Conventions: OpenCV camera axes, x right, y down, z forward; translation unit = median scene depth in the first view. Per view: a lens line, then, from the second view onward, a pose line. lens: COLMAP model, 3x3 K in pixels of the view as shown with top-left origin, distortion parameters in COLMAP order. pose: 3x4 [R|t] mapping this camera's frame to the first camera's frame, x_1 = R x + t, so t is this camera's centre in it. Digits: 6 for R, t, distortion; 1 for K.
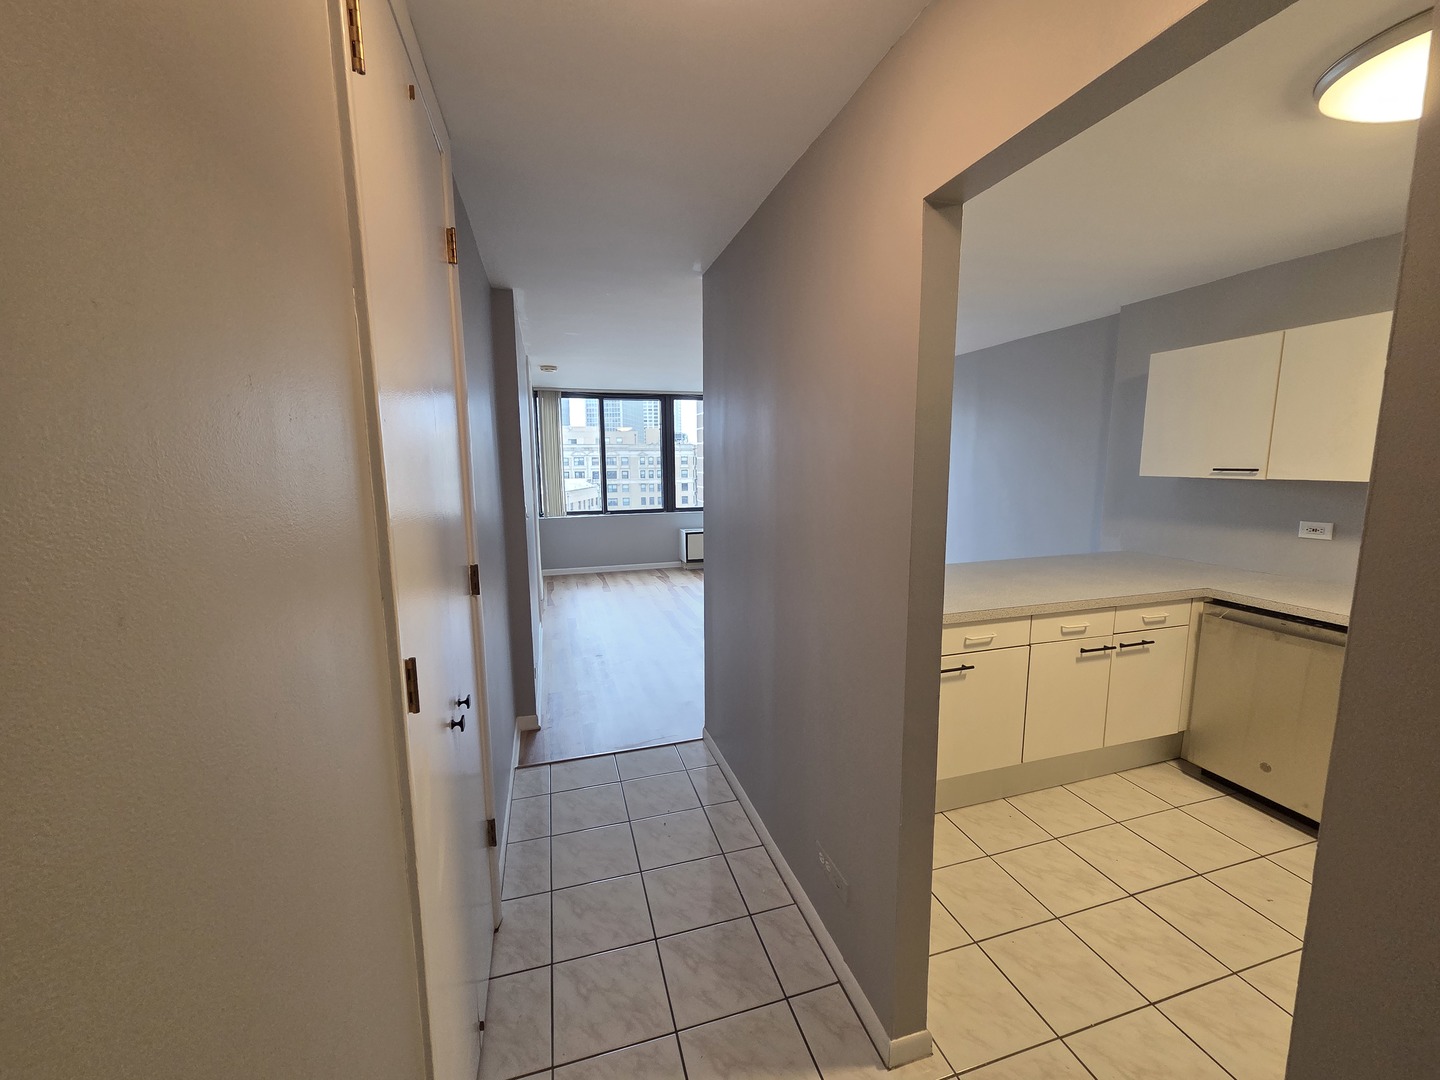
lens RADIAL K [[586.4, 0, 724.5], [0, 586.4, 541.7], [0, 0, 1]] dist [-0.001473, 0.000122]
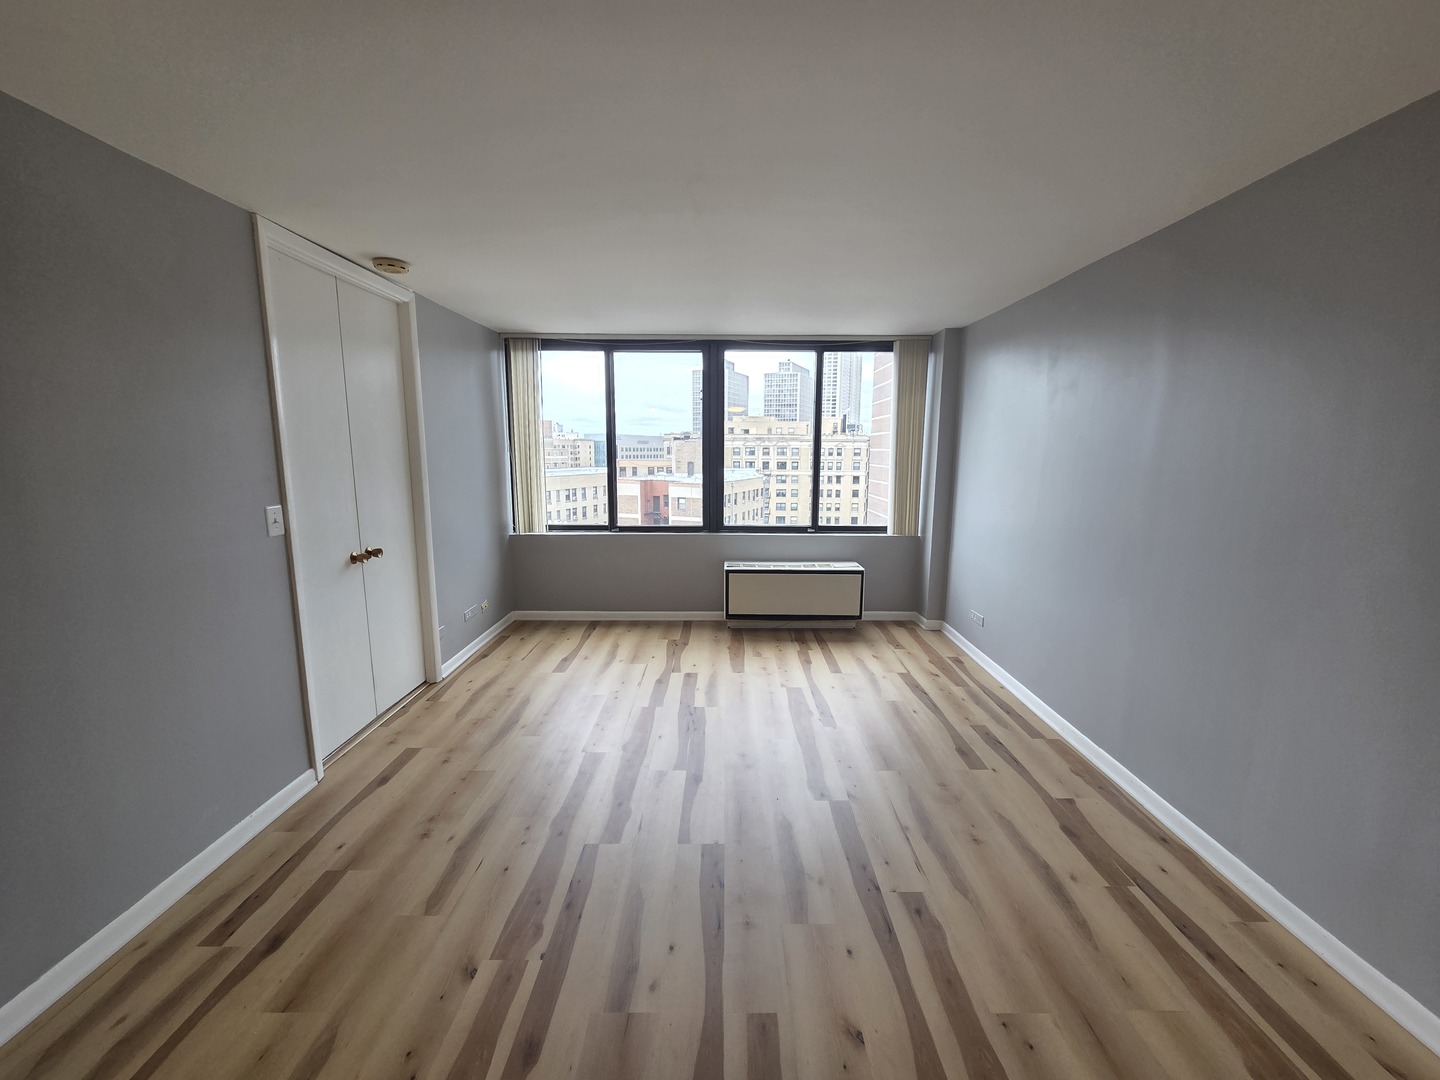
lens RADIAL K [[586.4, 0, 724.5], [0, 586.4, 541.7], [0, 0, 1]] dist [-0.001473, 0.000122]
pose [[0.956783, 0.059760, -0.284597, 0.098550], [-0.055459, 0.998192, 0.023155, -0.056683], [0.285466, -0.006371, 0.958368, 0.413804]]
